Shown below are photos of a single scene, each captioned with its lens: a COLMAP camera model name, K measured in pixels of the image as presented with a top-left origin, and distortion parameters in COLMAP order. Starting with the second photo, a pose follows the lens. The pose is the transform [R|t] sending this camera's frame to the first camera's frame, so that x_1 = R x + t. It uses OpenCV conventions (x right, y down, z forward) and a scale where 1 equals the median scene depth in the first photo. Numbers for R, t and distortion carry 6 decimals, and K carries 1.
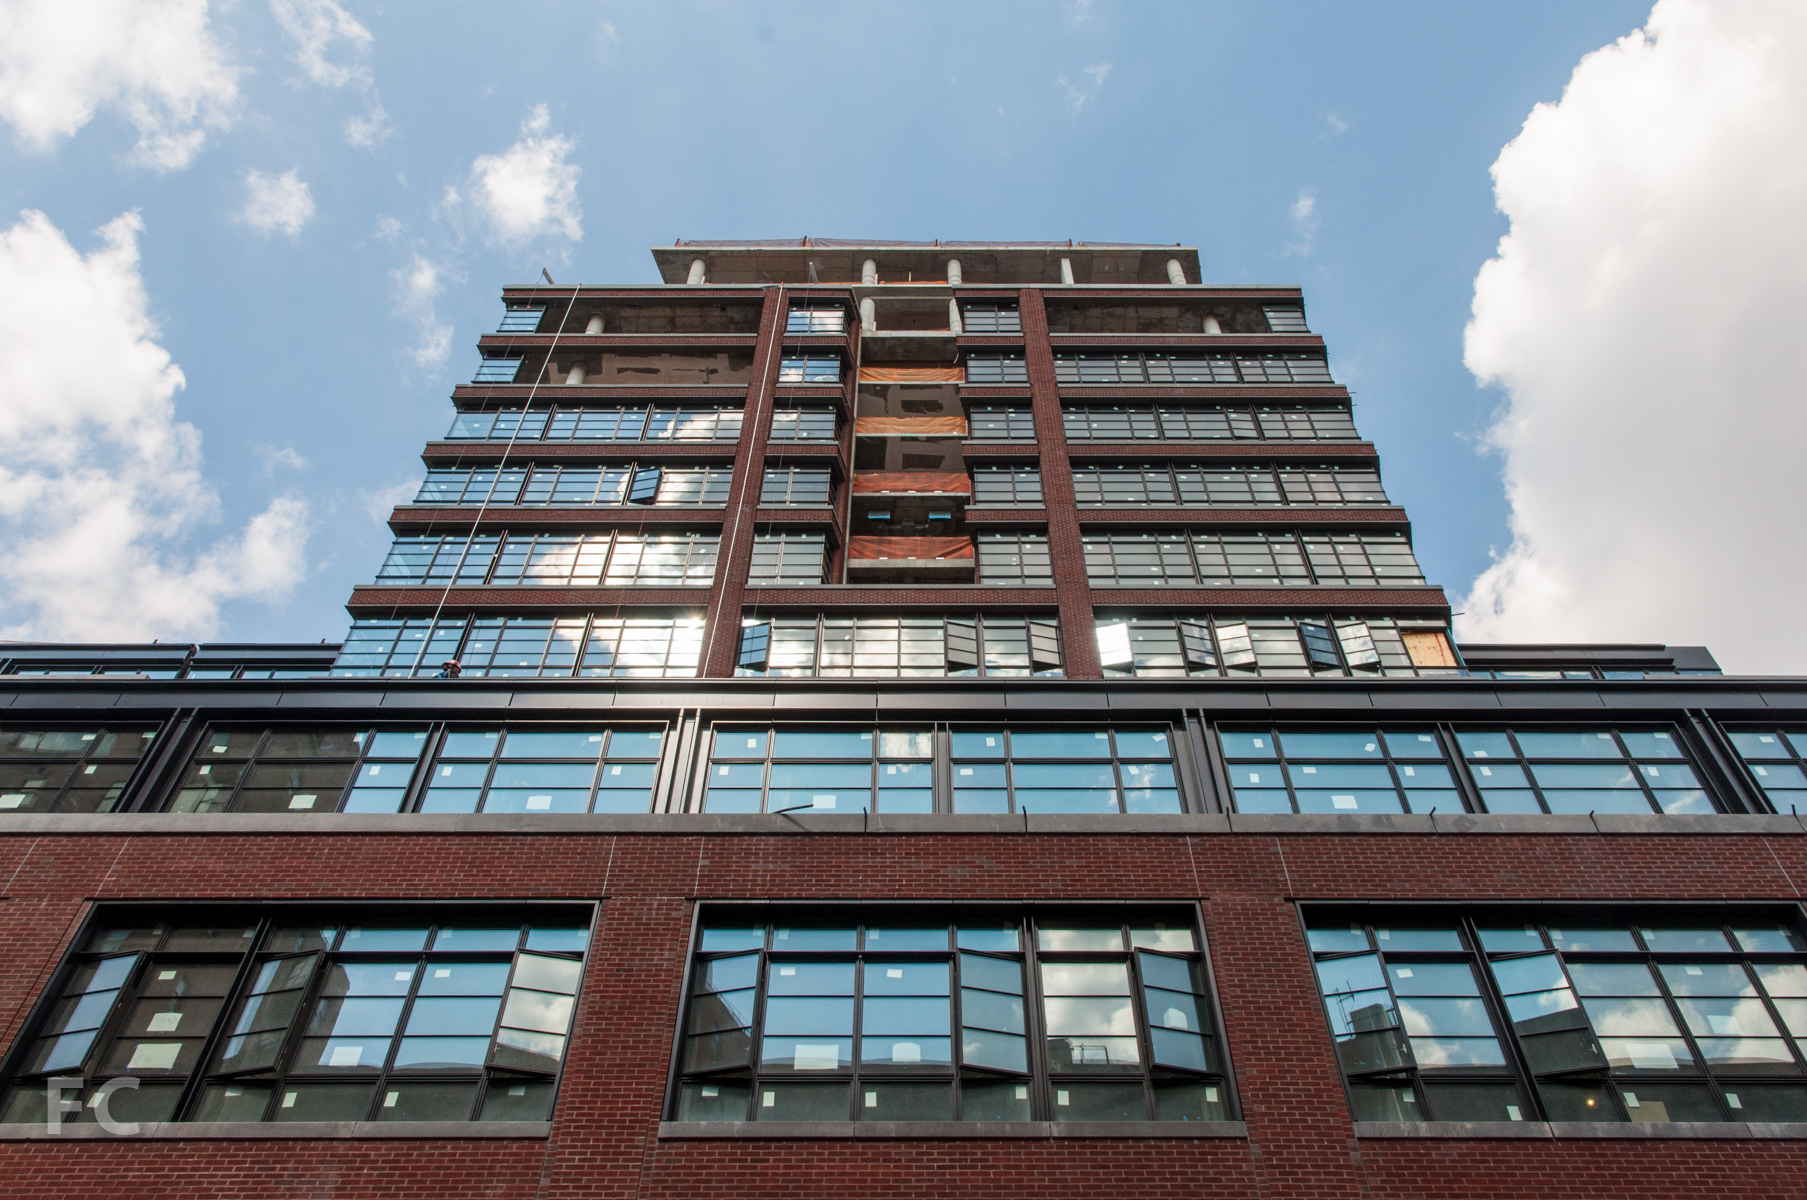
lens RADIAL K [[1465.5, 0, 903.5], [0, 1465.5, 600.0], [0, 0, 1]] dist [-0.016558, -0.004532]
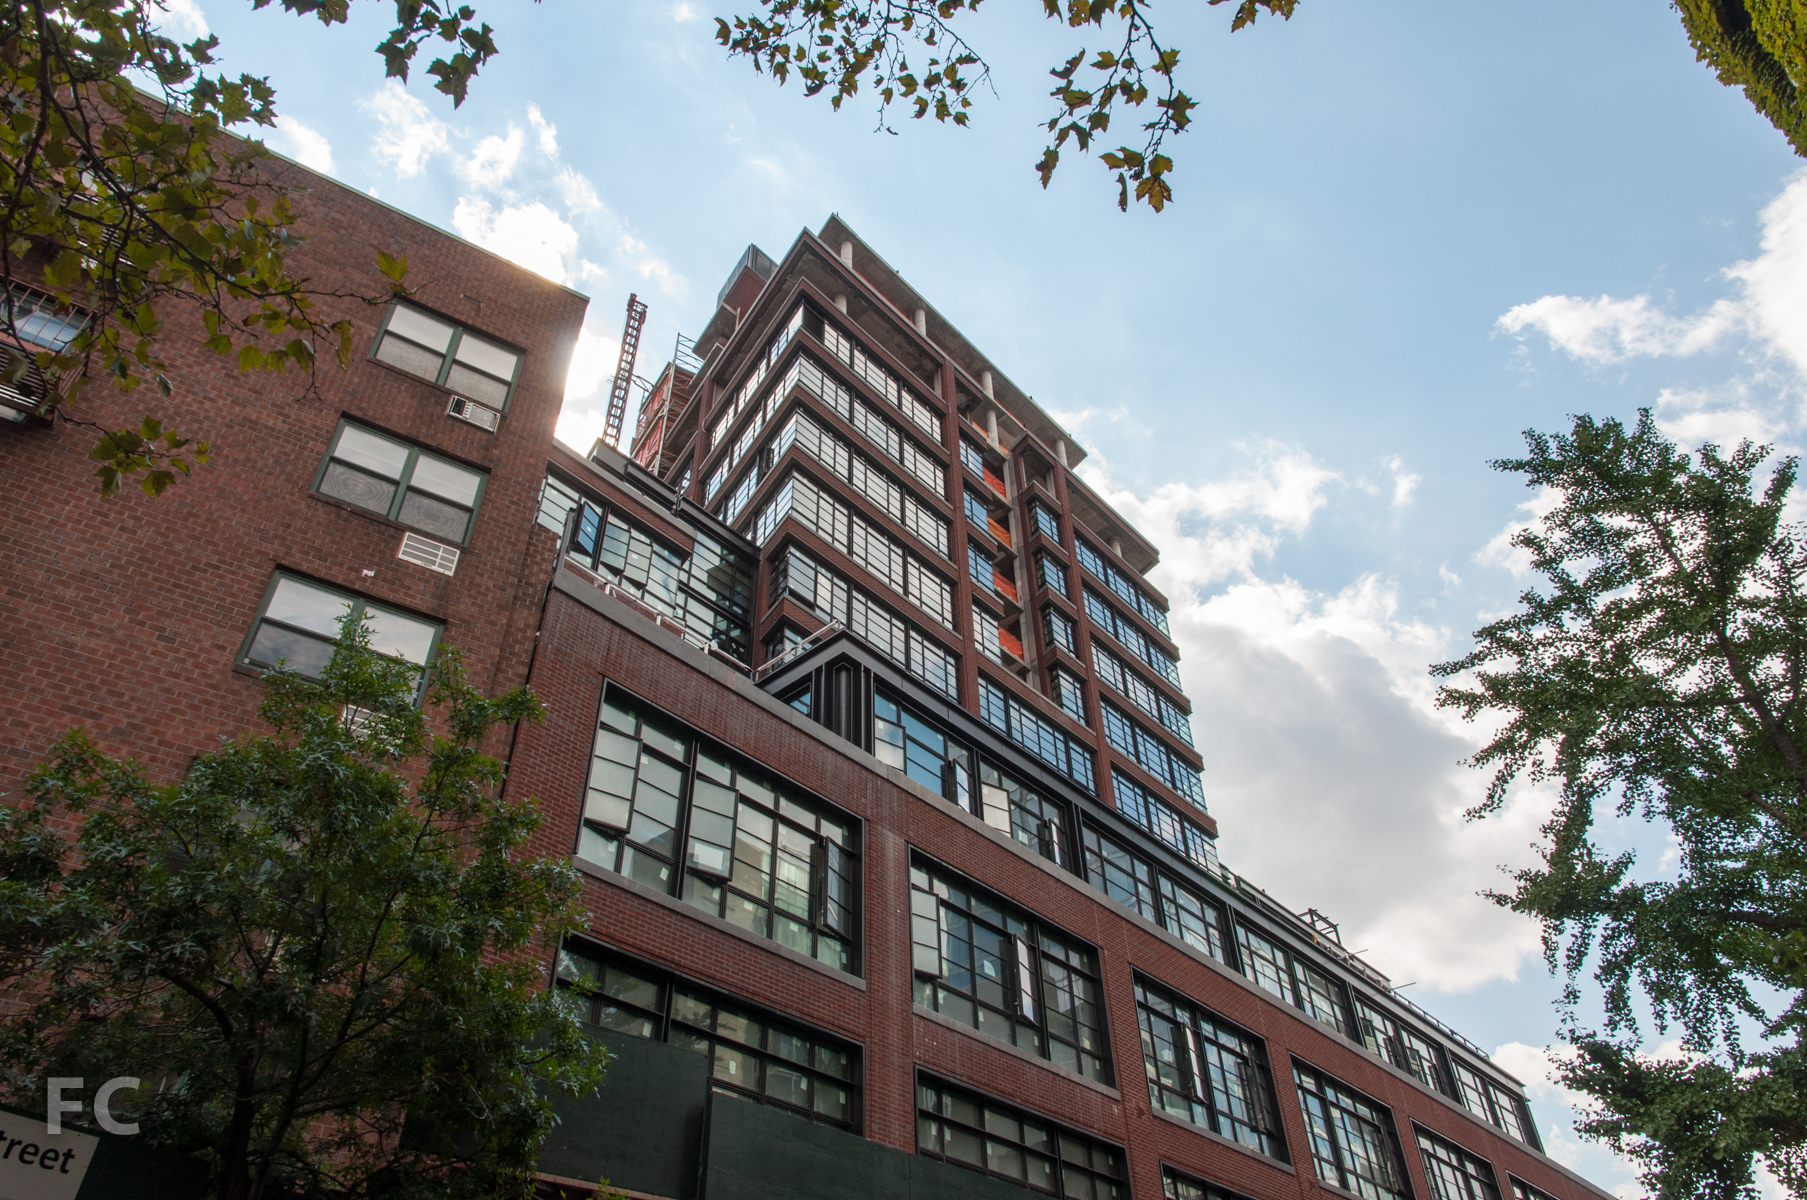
lens RADIAL K [[1223.9, 0, 903.5], [0, 1223.9, 600.0], [0, 0, 1]] dist [0.149487, 0.000015]
pose [[0.665192, 0.476343, 0.574993, -0.227897], [-0.579954, 0.814640, -0.003943, -0.000766], [-0.470291, -0.330846, 0.818149, -0.001278]]
